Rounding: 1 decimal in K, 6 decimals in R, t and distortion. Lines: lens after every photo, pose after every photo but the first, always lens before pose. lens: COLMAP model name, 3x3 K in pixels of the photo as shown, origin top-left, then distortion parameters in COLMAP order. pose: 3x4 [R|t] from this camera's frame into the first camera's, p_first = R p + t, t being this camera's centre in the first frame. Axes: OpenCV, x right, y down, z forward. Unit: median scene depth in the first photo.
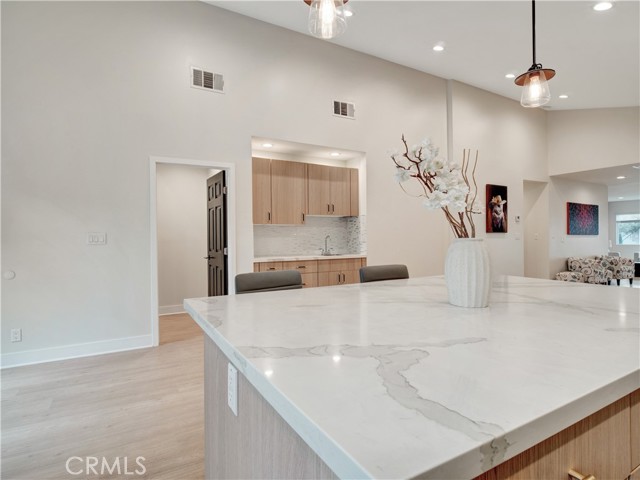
lens RADIAL K [[347.4, 0, 317.7], [0, 347.4, 239.1], [0, 0, 1]] dist [-0.003275, -0.001988]
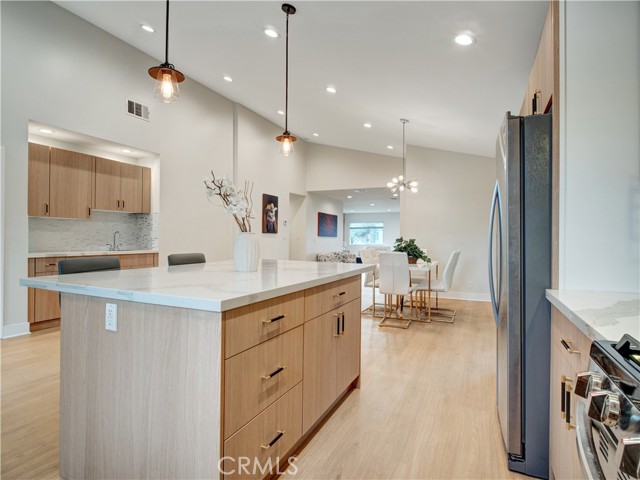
lens RADIAL K [[347.4, 0, 317.7], [0, 347.4, 239.1], [0, 0, 1]] dist [-0.003275, -0.001988]
pose [[0.822591, 0.017128, 0.568376, -0.064638], [-0.016914, 0.999841, -0.005650, 0.008593], [-0.568382, -0.004966, 0.822750, -0.155322]]
